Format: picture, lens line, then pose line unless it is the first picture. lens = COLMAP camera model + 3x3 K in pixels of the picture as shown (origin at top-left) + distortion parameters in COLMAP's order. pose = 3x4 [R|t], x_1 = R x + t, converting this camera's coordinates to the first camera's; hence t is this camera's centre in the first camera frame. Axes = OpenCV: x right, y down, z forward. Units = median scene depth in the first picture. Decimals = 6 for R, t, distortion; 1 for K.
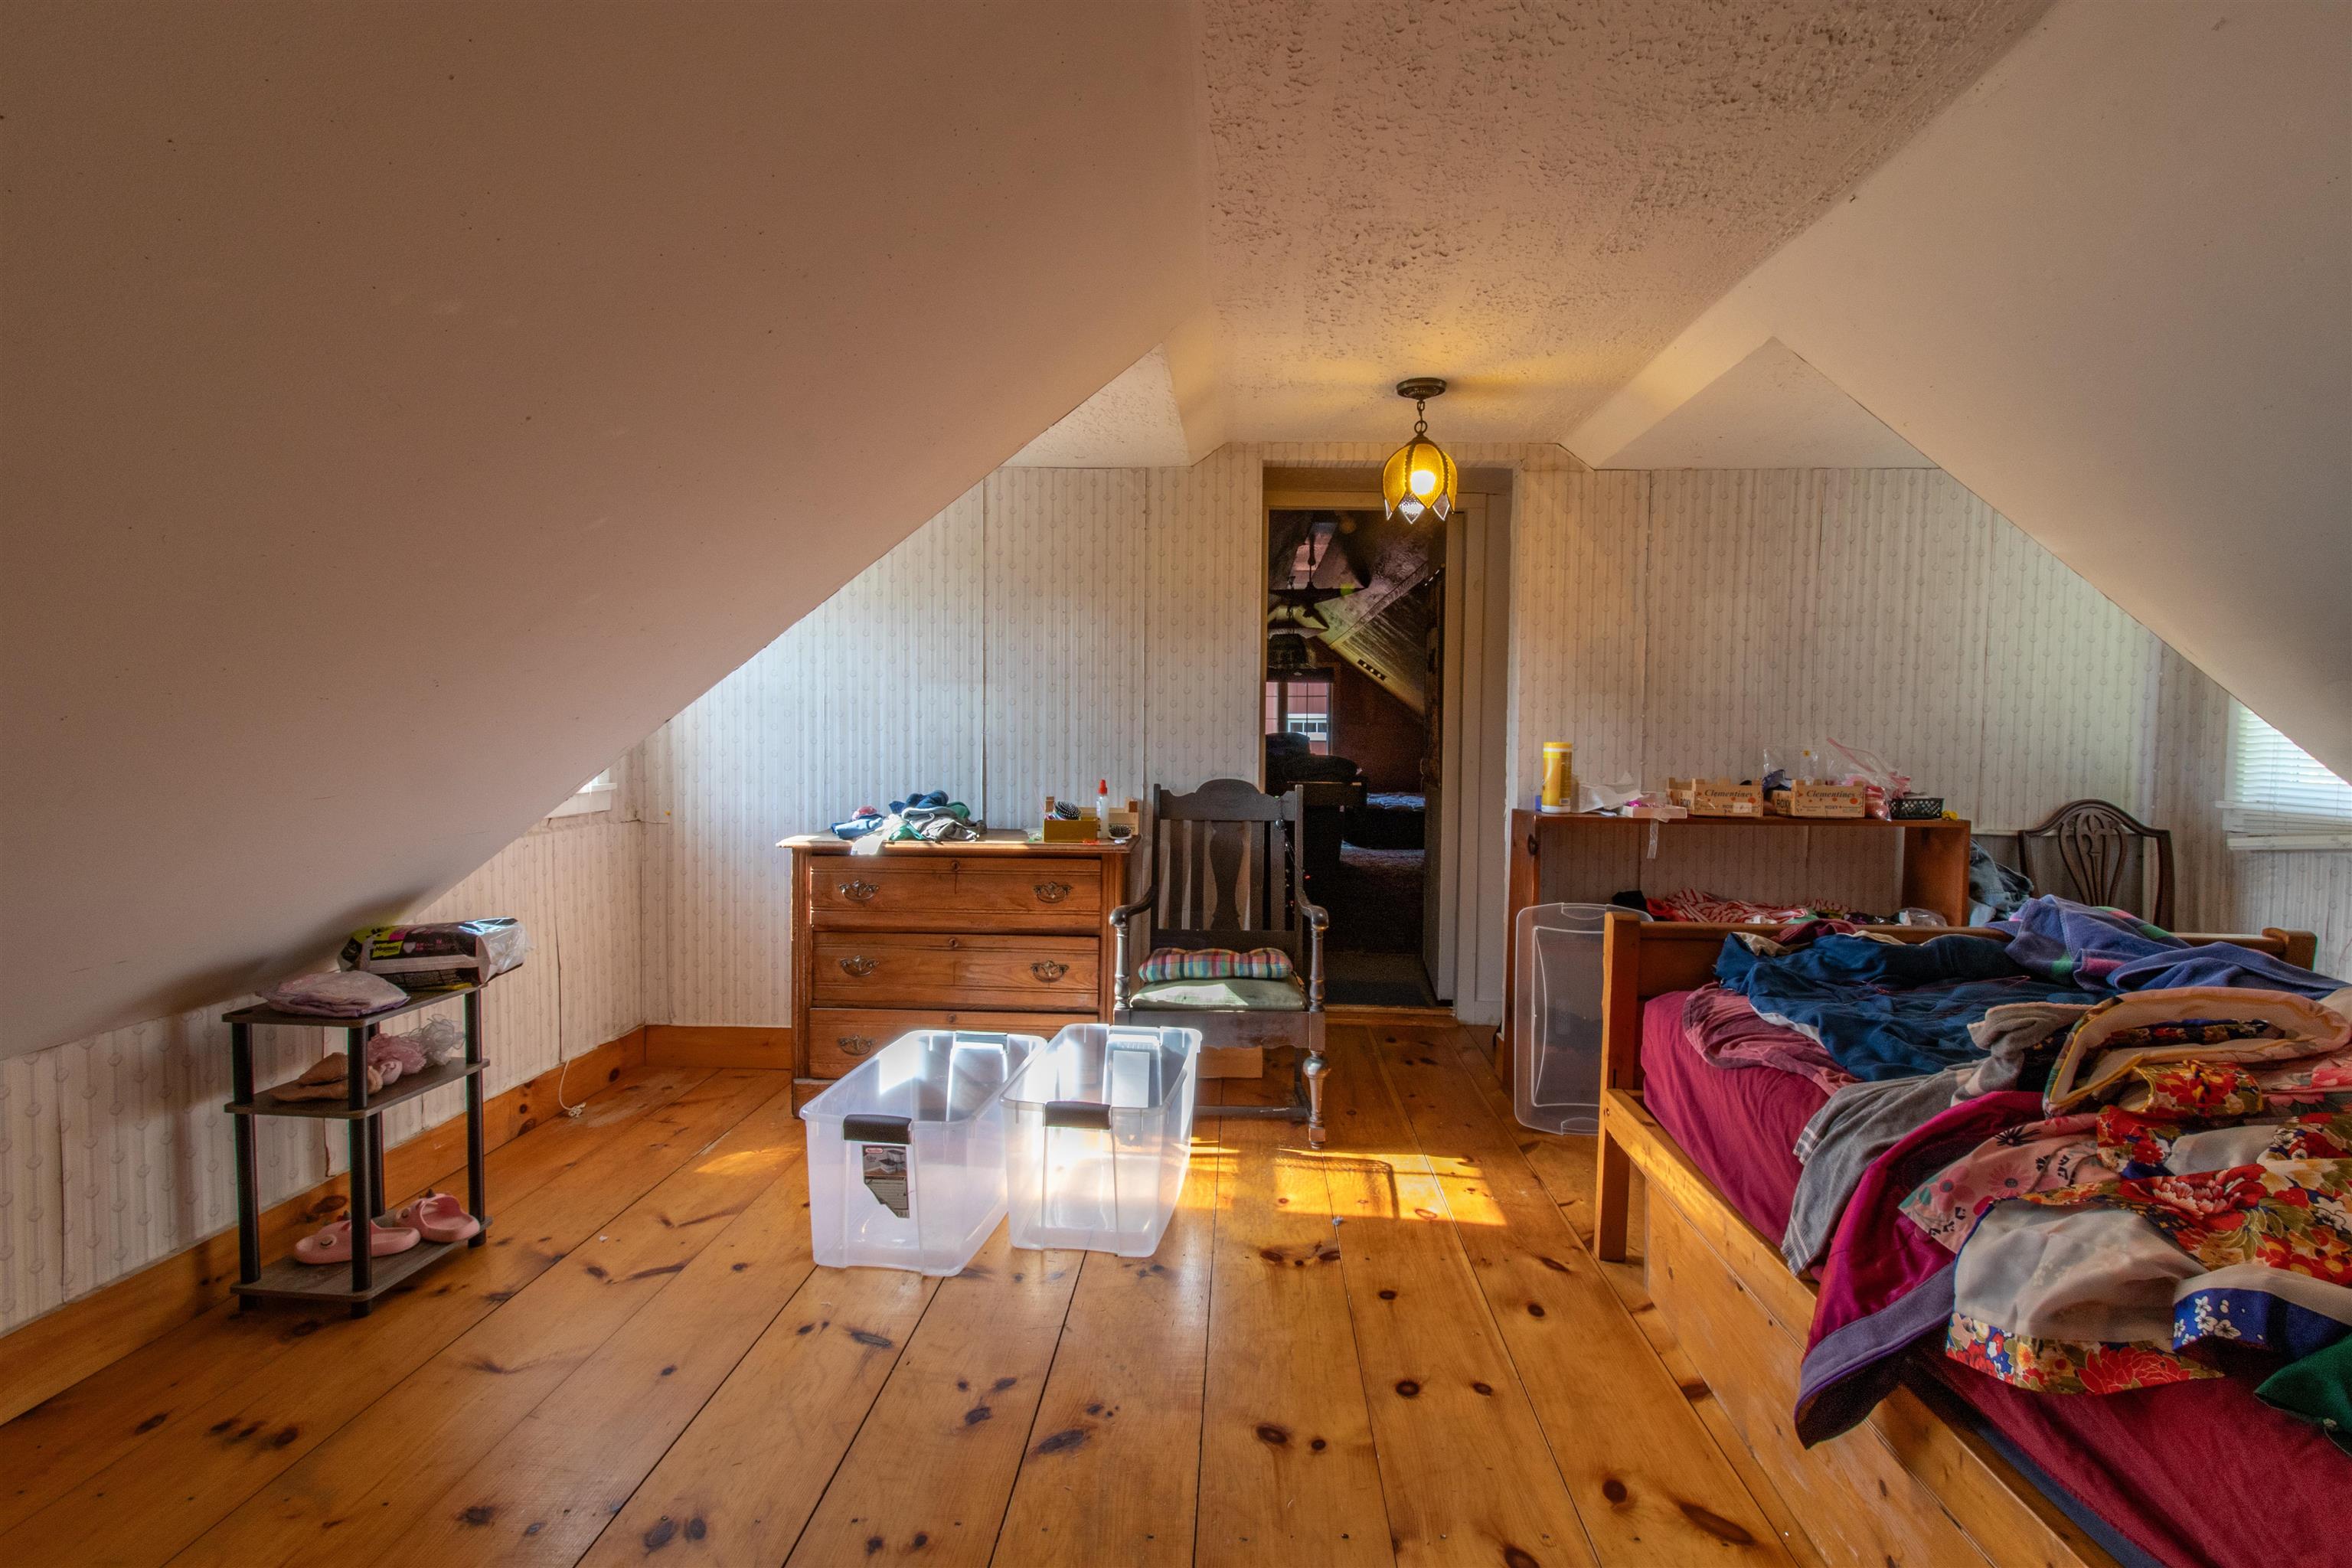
lens RADIAL K [[1084.9, 0, 1173.2], [0, 1084.9, 779.9], [0, 0, 1]] dist [0.001499, 0.001130]
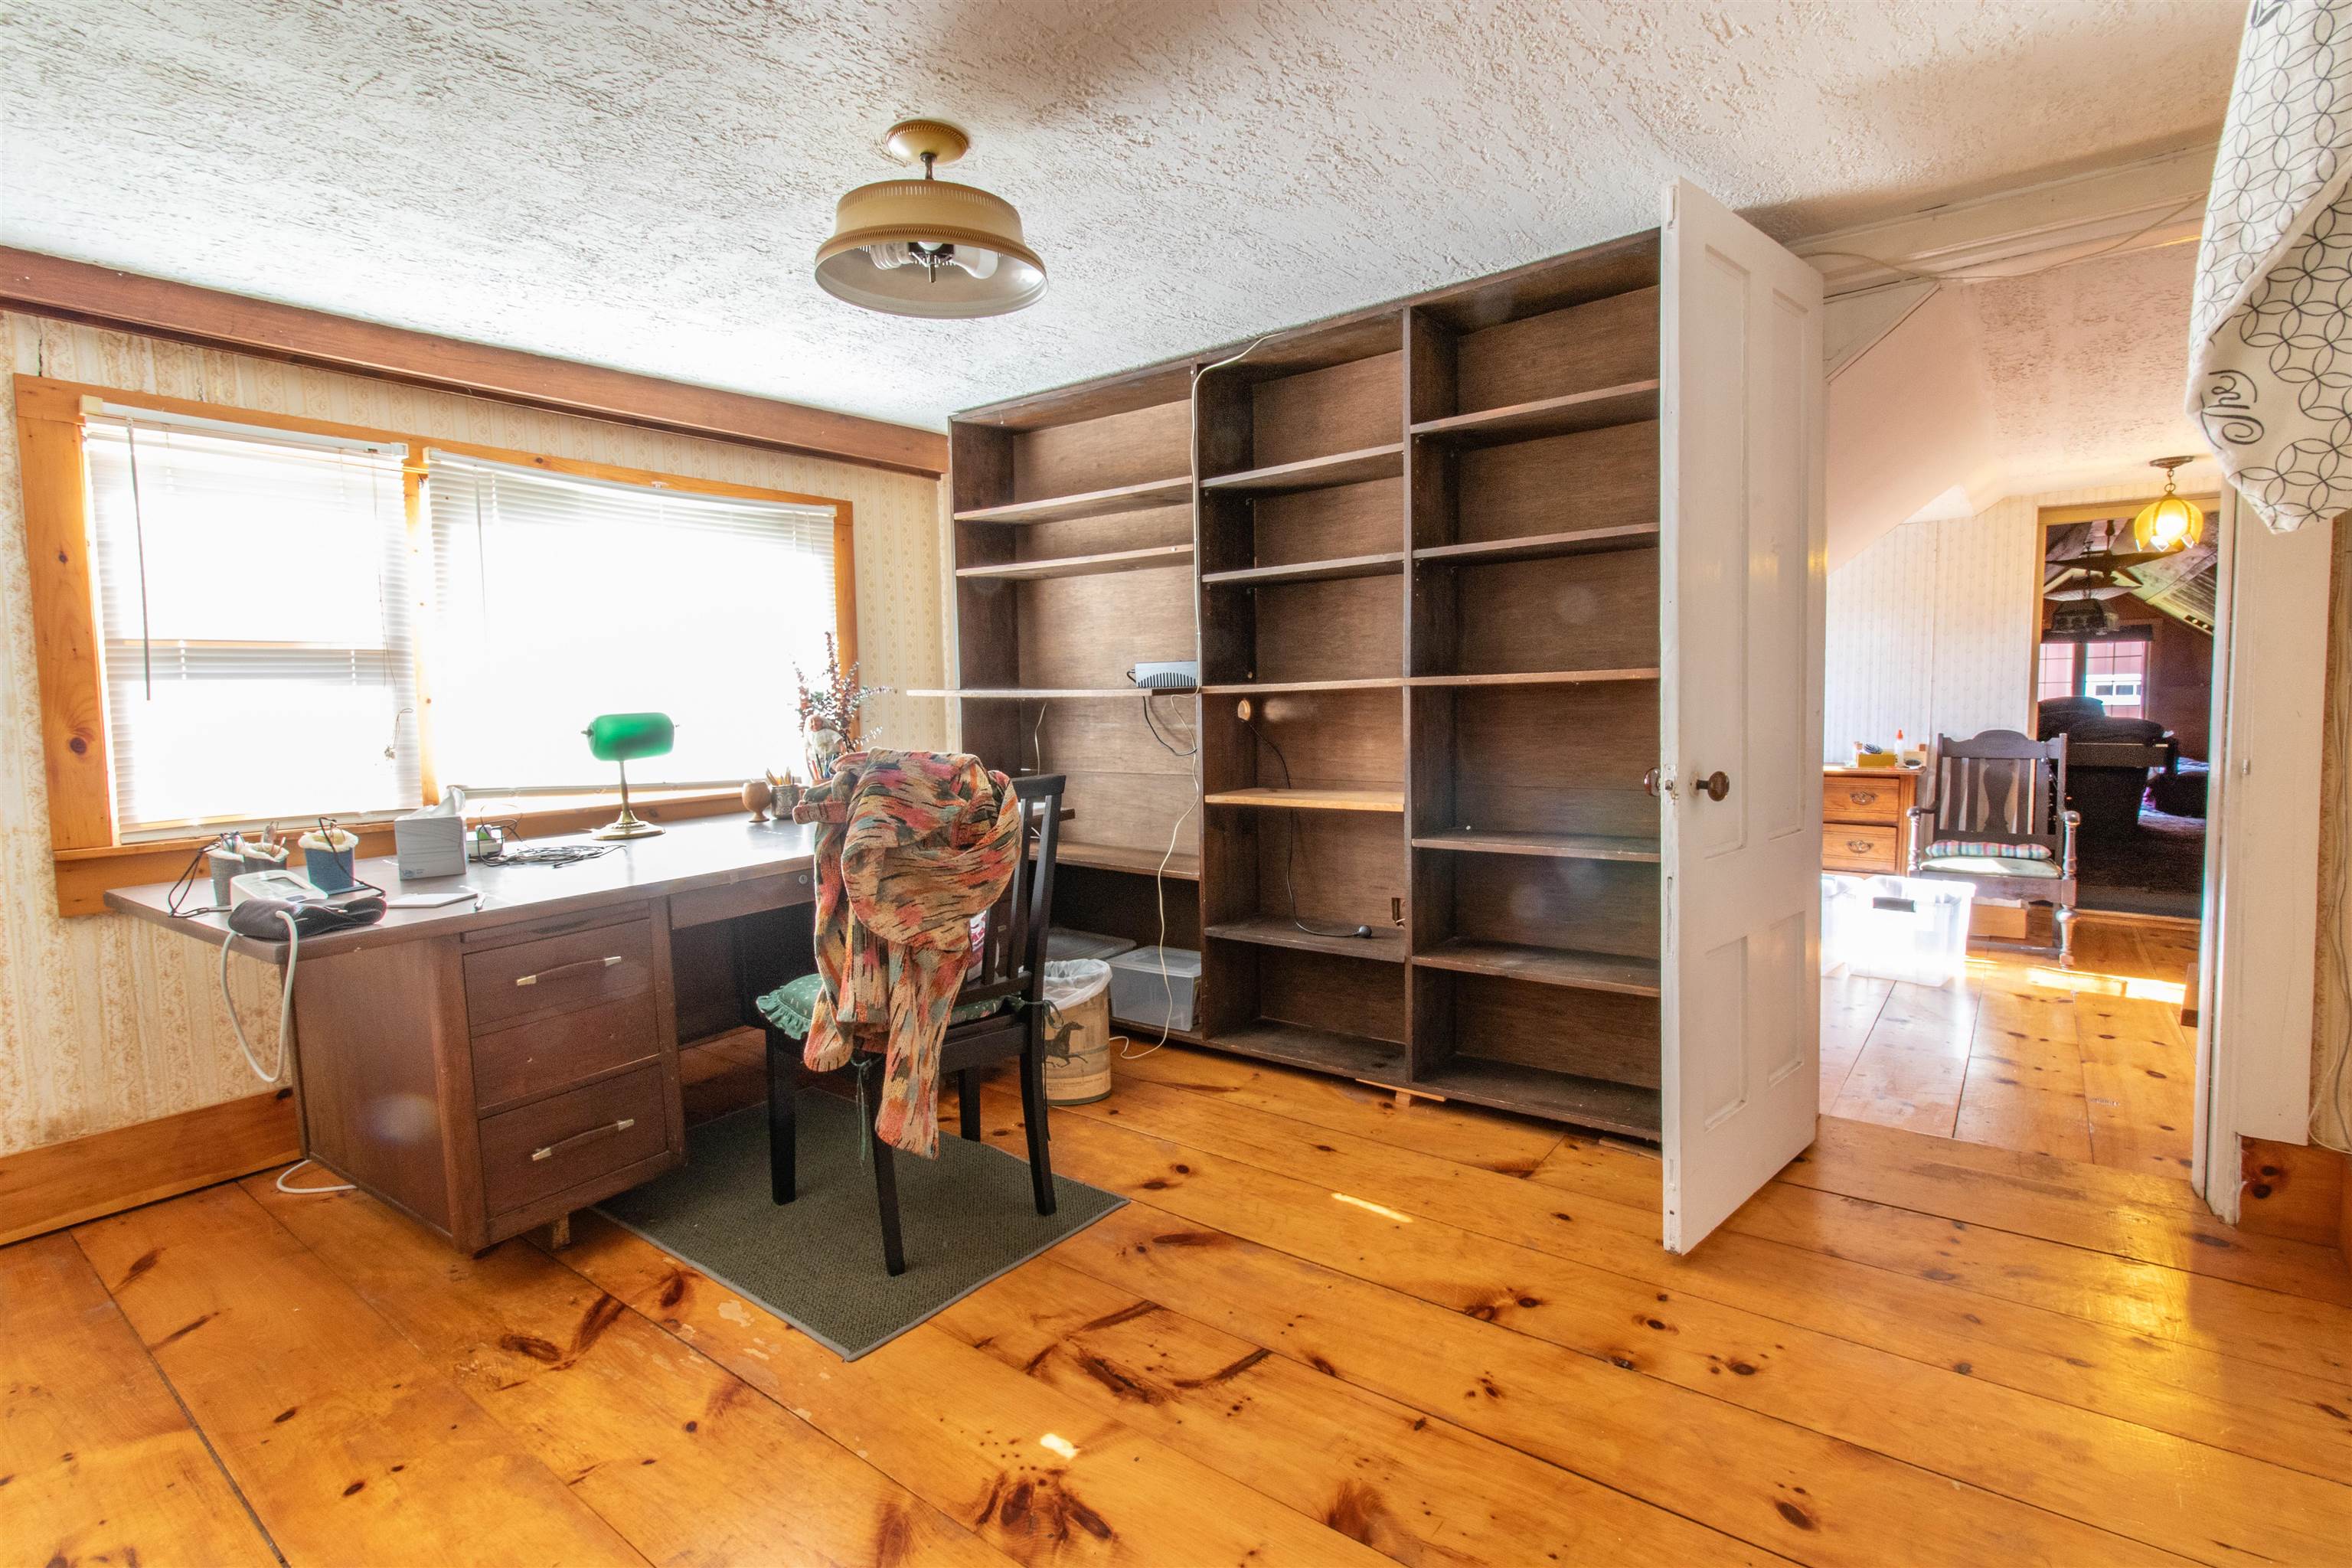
lens RADIAL K [[1084.9, 0, 1188.6], [0, 1084.9, 780.7], [0, 0, 1]] dist [0.001499, 0.001130]
pose [[0.827889, 0.021754, -0.560469, -0.033885], [-0.007632, 0.999592, 0.027525, 0.036806], [0.560839, -0.018511, 0.827718, -0.838416]]
